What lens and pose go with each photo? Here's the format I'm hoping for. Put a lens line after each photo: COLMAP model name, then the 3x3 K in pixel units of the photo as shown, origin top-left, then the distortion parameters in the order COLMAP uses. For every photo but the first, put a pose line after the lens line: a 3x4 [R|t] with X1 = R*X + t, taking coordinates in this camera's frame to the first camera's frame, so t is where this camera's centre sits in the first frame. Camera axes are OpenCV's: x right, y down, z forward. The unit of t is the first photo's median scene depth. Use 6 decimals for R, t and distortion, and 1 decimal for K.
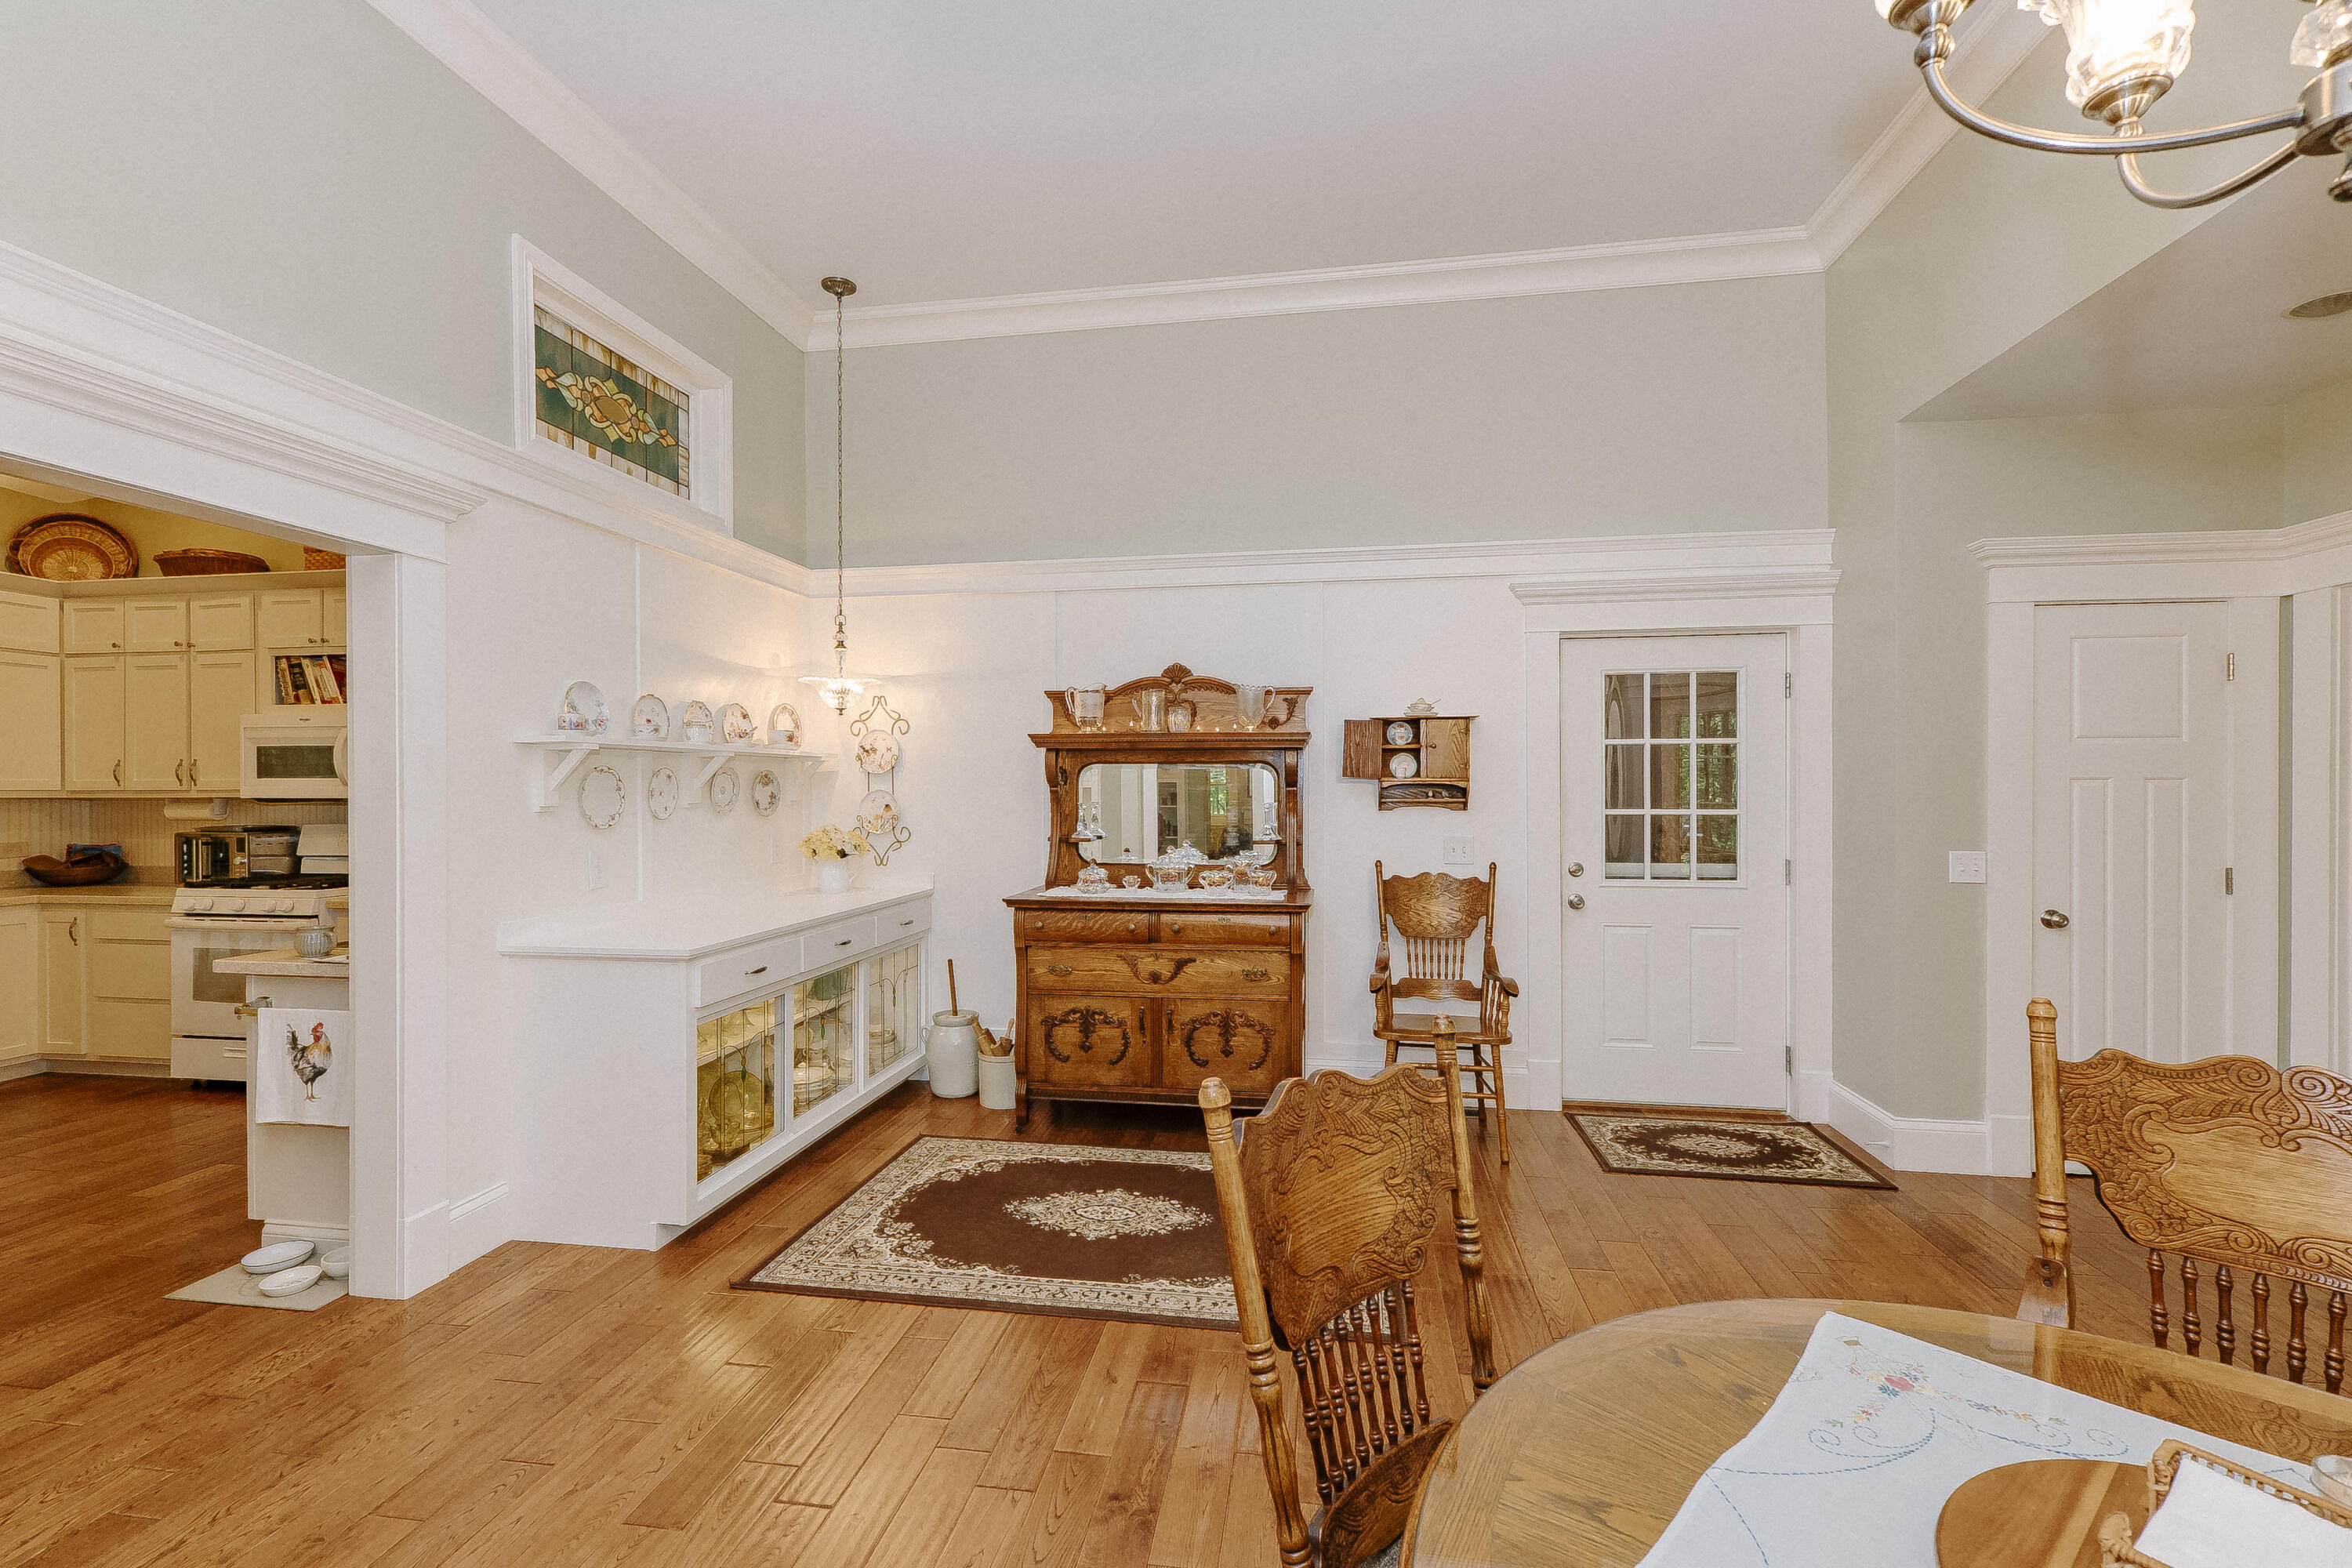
lens RADIAL K [[1016.6, 0, 1175.0], [0, 1016.6, 789.3], [0, 0, 1]] dist [0.003883, 0.000838]
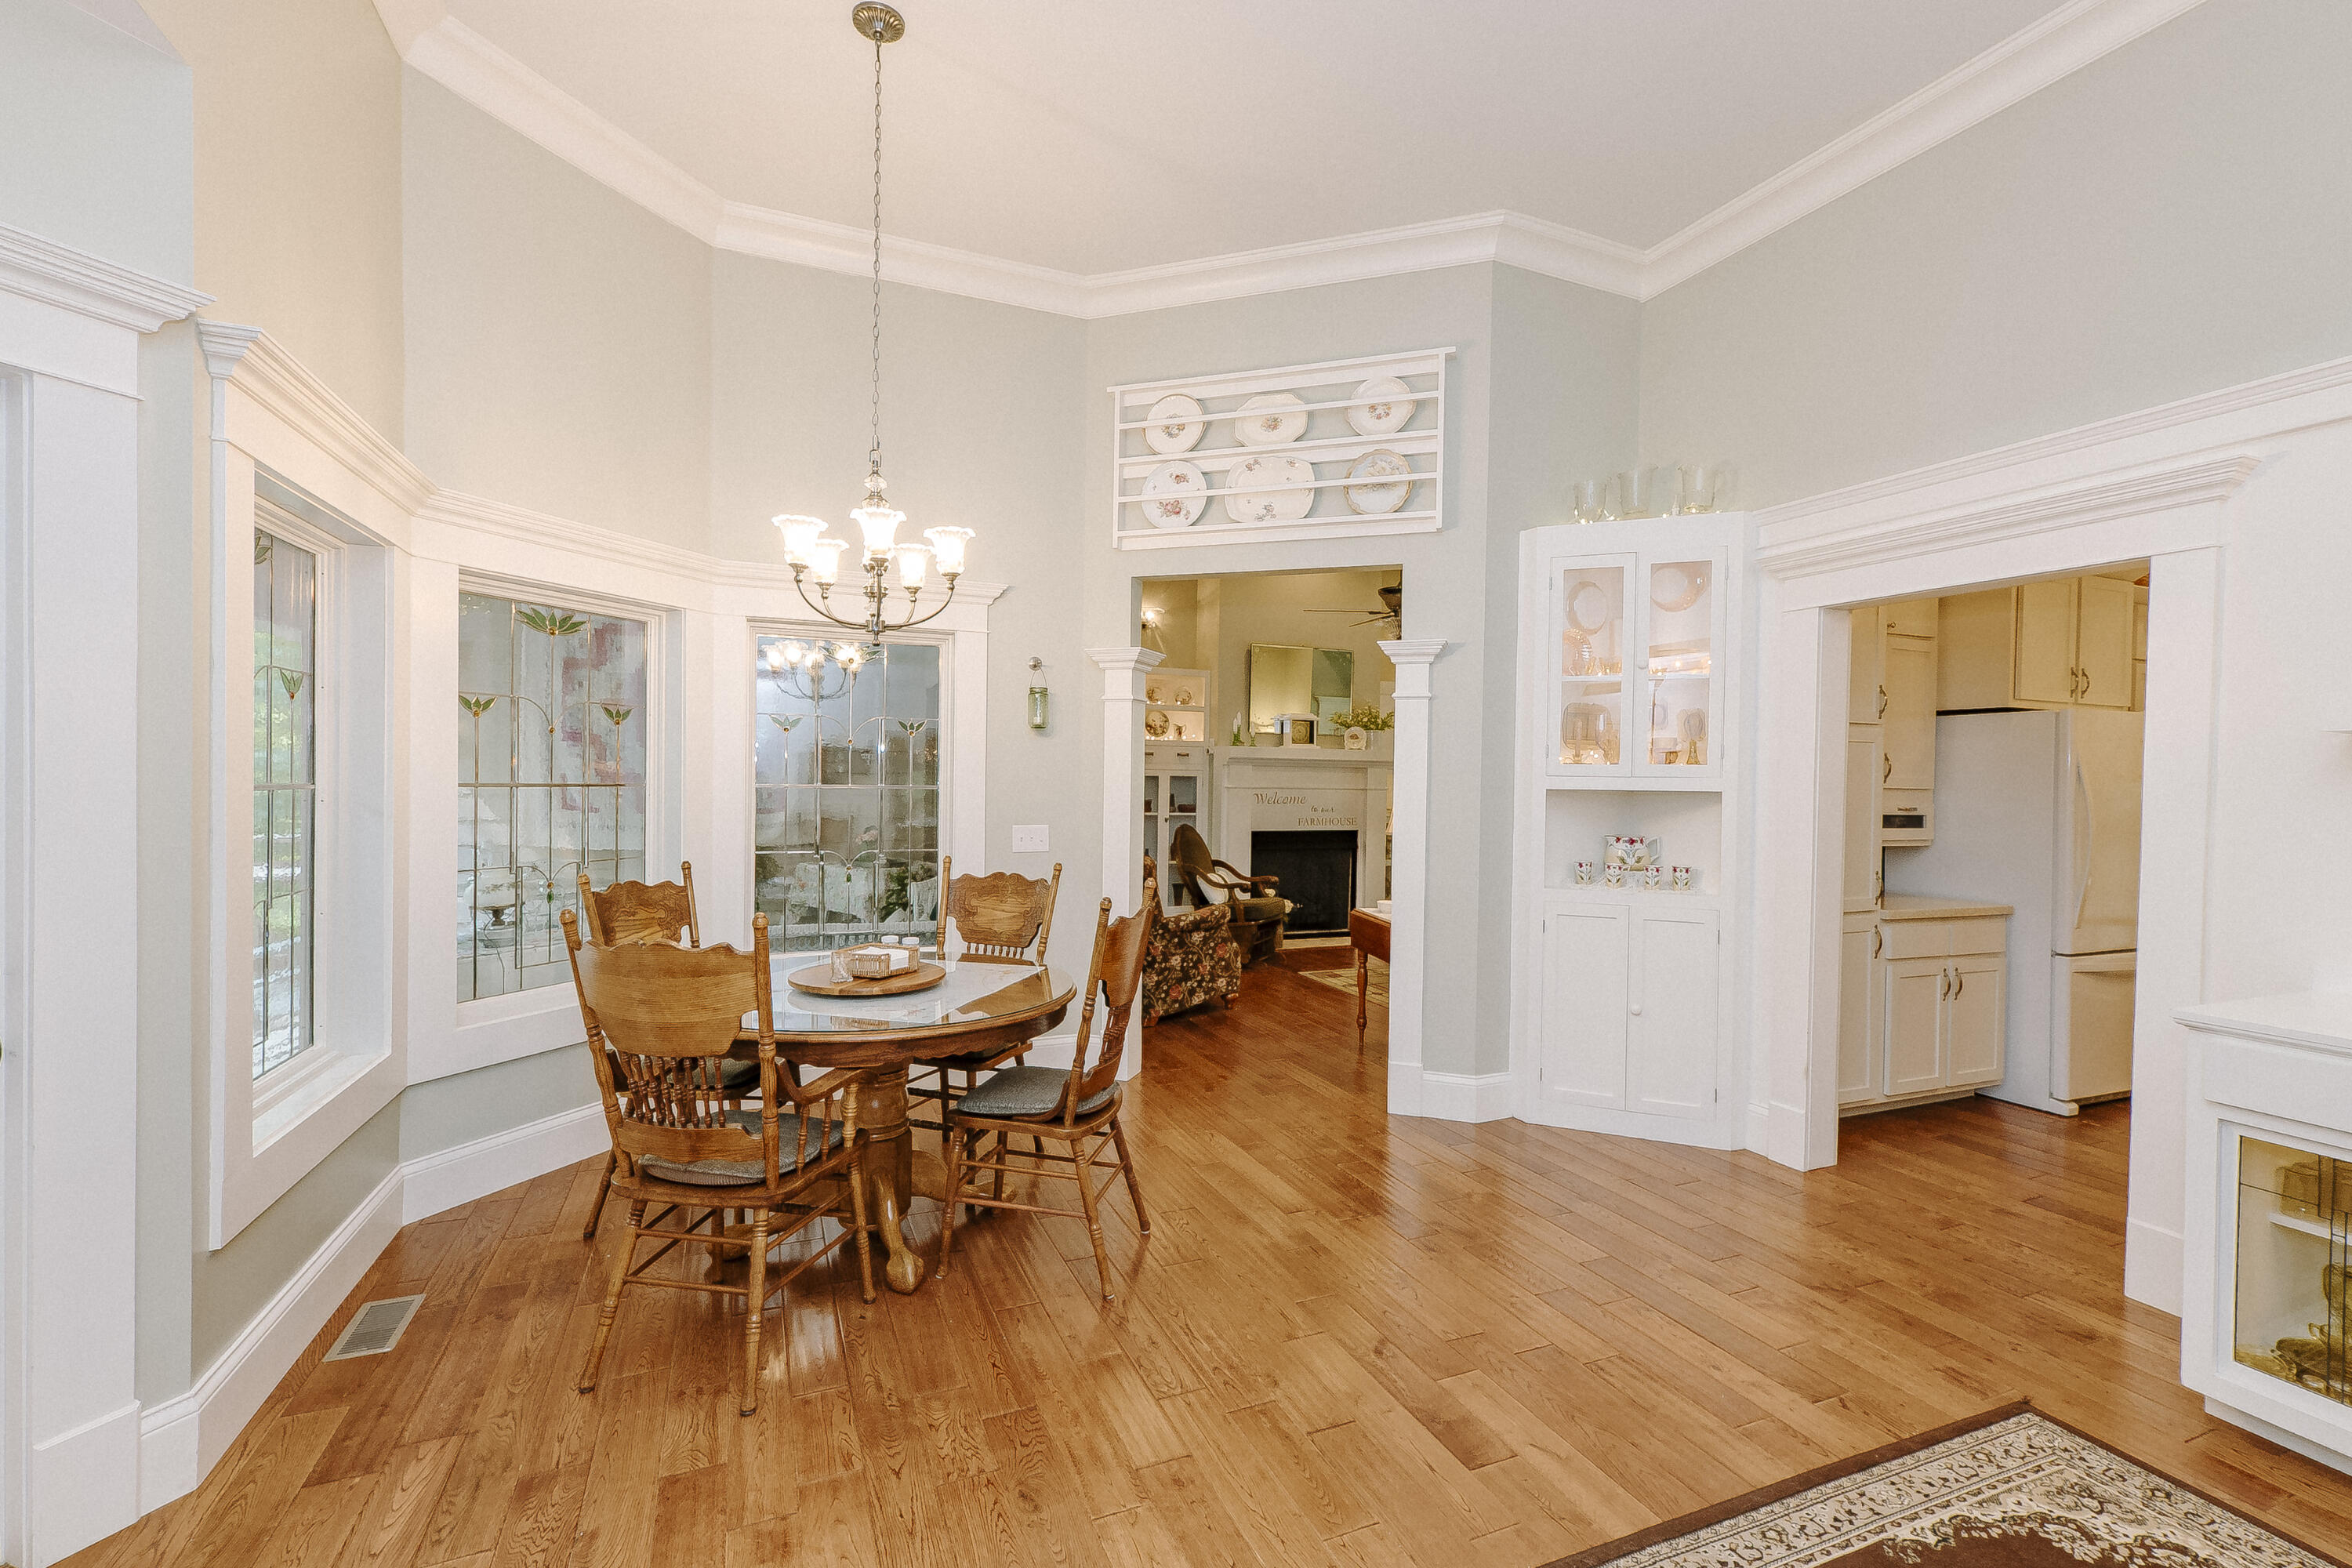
lens RADIAL K [[1016.6, 0, 1175.0], [0, 1016.6, 789.3], [0, 0, 1]] dist [0.003883, 0.000838]
pose [[-0.850119, -0.002569, -0.526584, 0.401306], [-0.012993, 0.999786, 0.016099, -0.004216], [0.526430, 0.020528, -0.849971, 0.931489]]
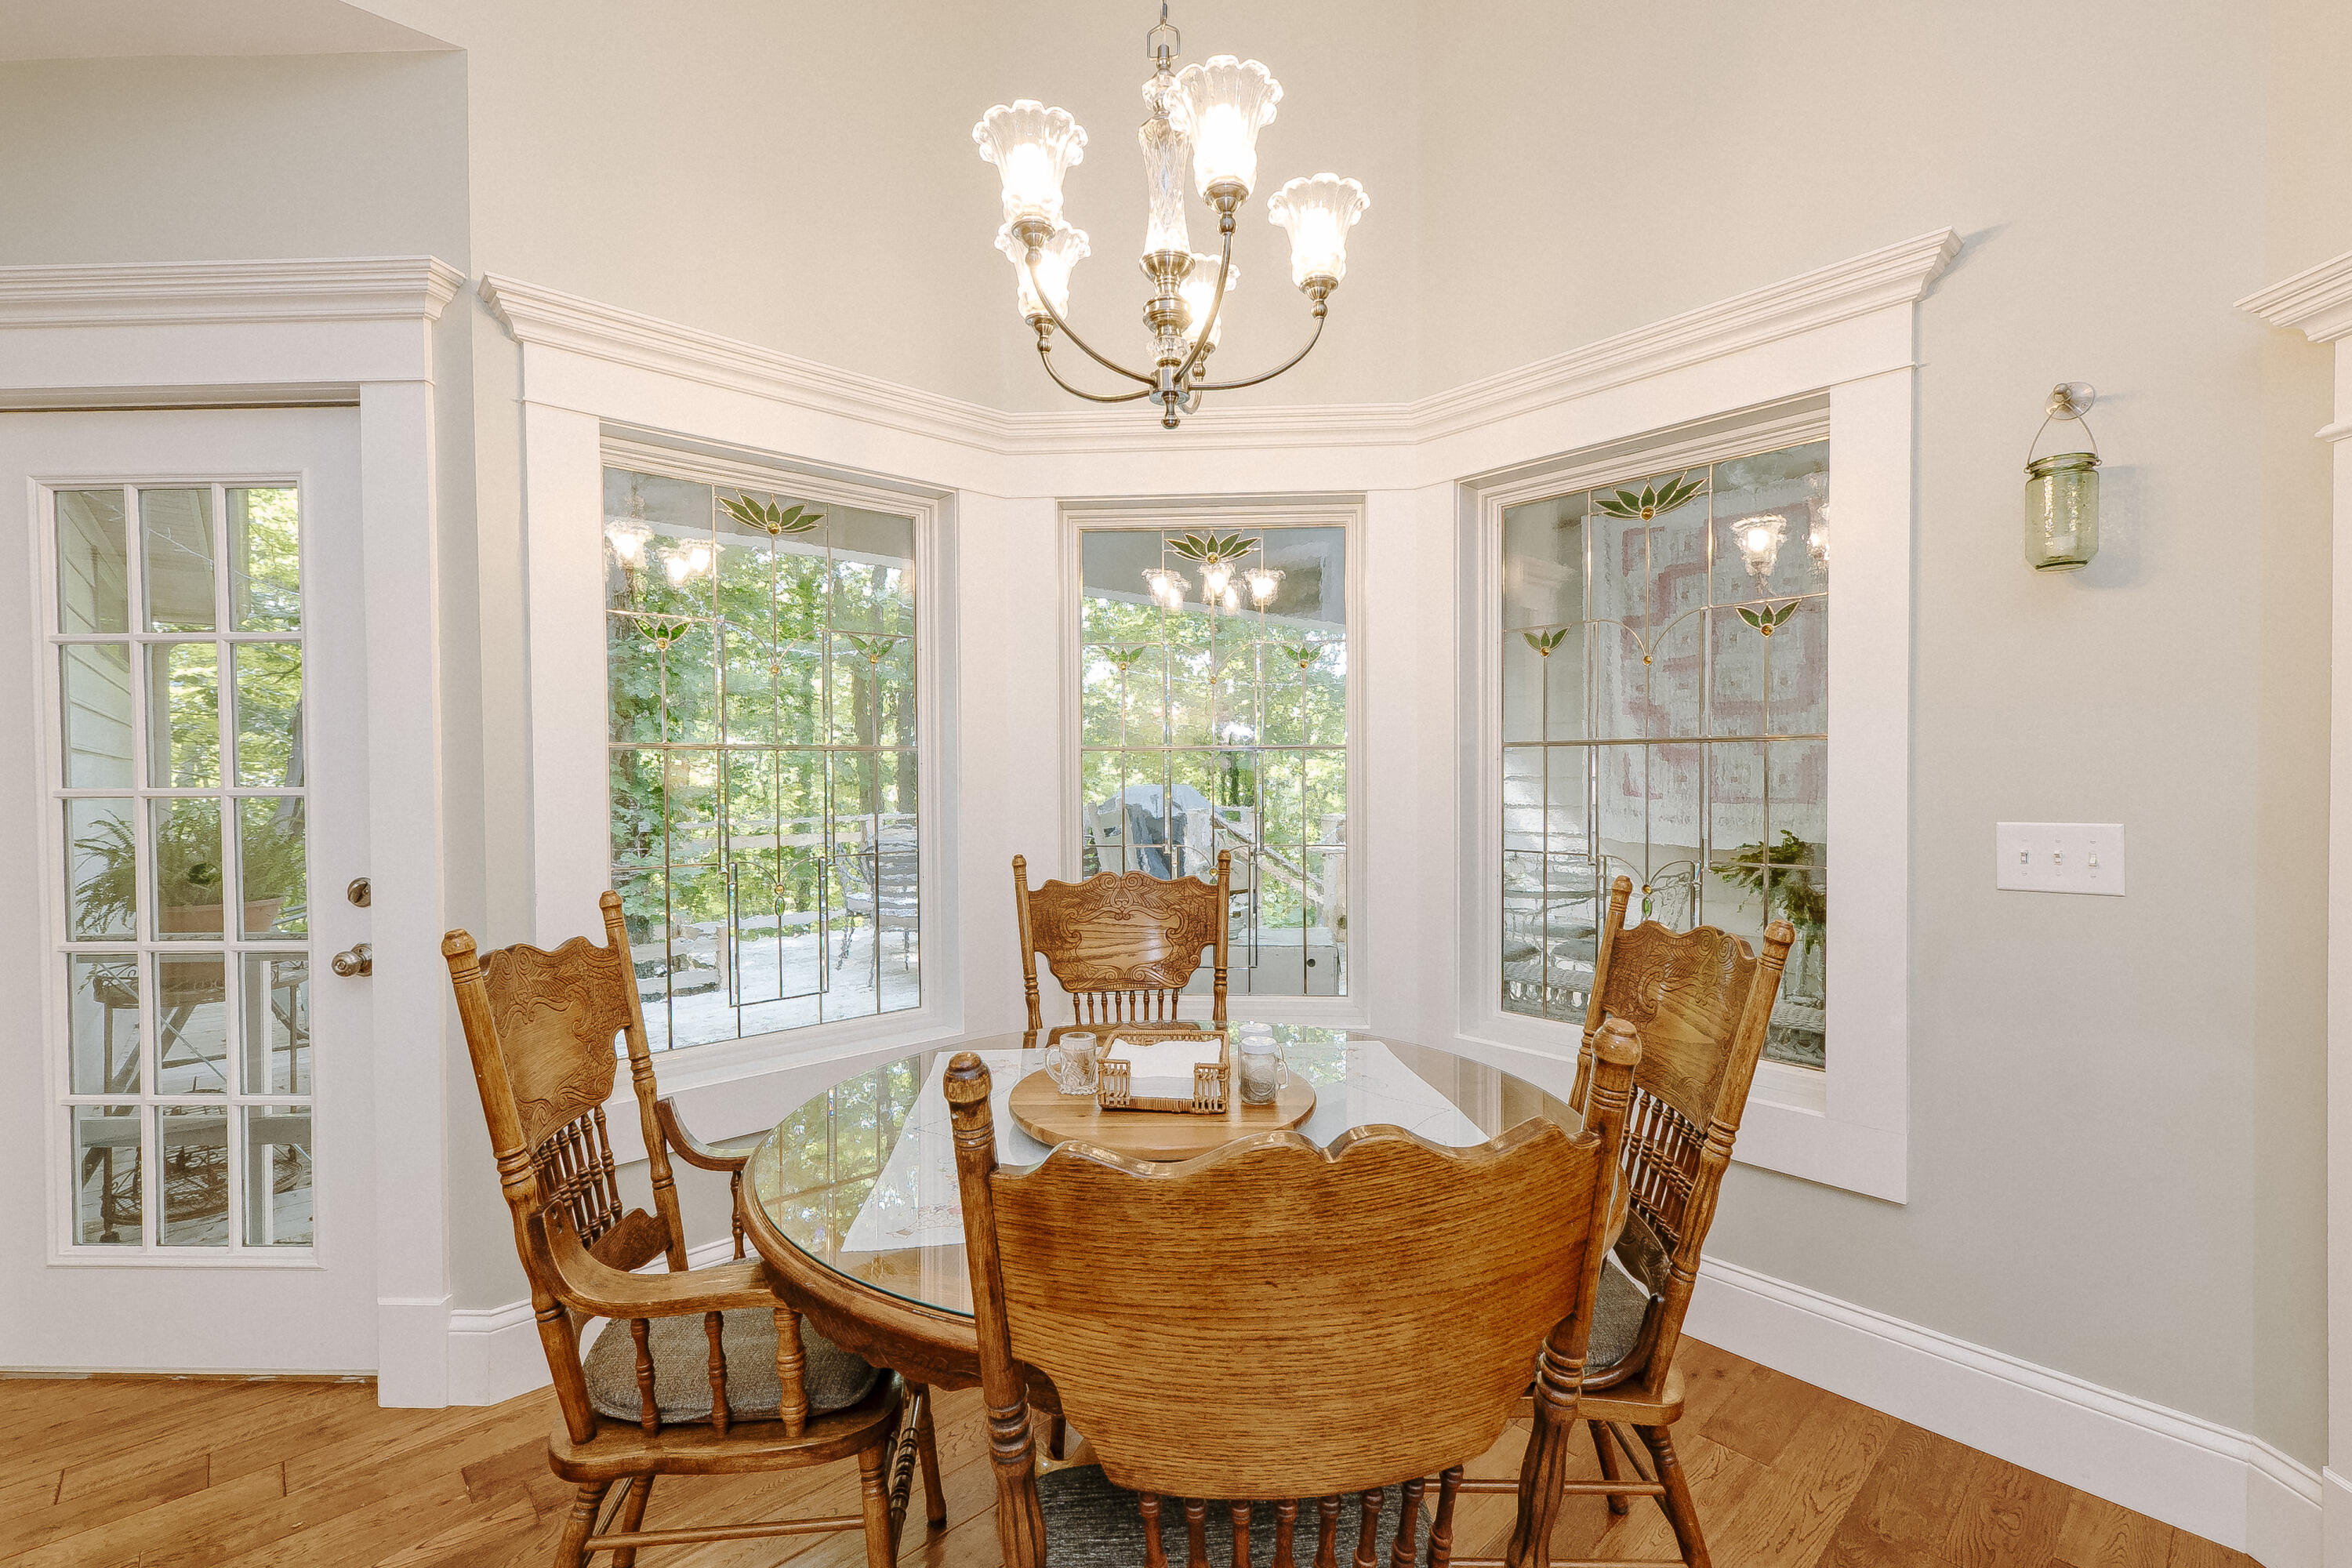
lens RADIAL K [[1016.6, 0, 1175.0], [0, 1016.6, 789.3], [0, 0, 1]] dist [0.003883, 0.000838]
pose [[-0.780731, -0.001872, 0.624864, -0.042891], [0.011313, 0.999789, 0.017131, 0.030476], [-0.624764, 0.020444, -0.780546, 0.457123]]
